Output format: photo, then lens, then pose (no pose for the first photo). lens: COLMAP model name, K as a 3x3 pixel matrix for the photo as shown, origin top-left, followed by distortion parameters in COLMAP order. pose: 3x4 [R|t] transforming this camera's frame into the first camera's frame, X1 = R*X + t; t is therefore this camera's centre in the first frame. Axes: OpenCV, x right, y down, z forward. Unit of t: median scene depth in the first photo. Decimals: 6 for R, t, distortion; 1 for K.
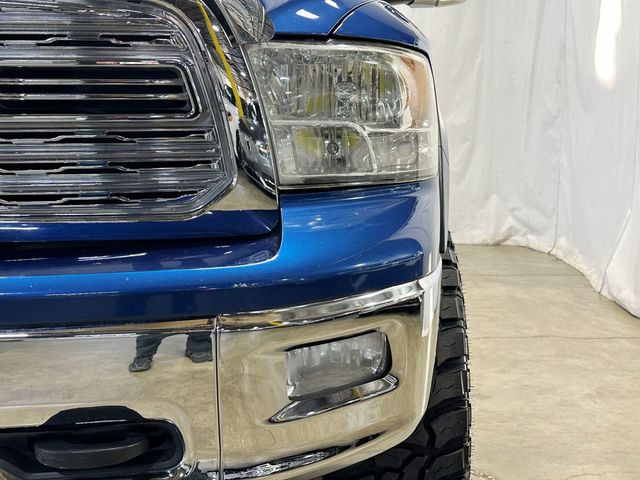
lens RADIAL K [[818.6, 0, 319.7], [0, 818.6, 244.1], [0, 0, 1]] dist [0.117781, 0.000000]
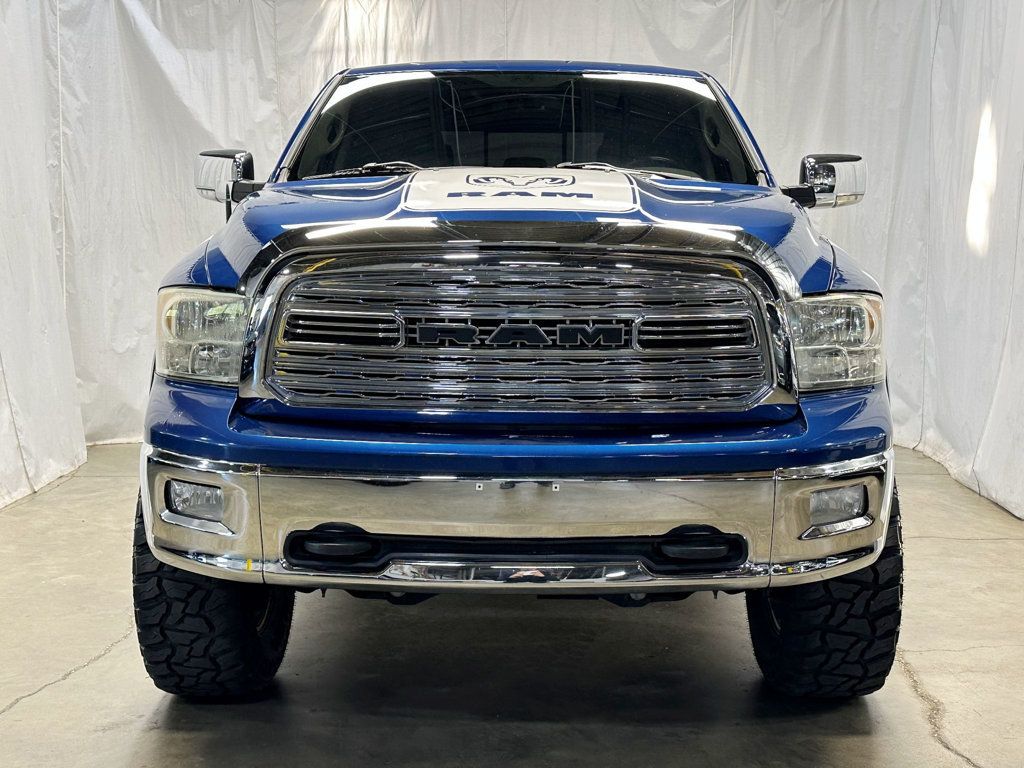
lens RADIAL K [[1309.8, 0, 511.4], [0, 1309.8, 386.8], [0, 0, 1]] dist [0.117781, 0.000000]
pose [[0.999974, 0.006589, 0.002825, -0.263999], [-0.006467, 0.999126, -0.041291, 0.013581], [-0.003095, 0.041271, 0.999143, -0.652778]]
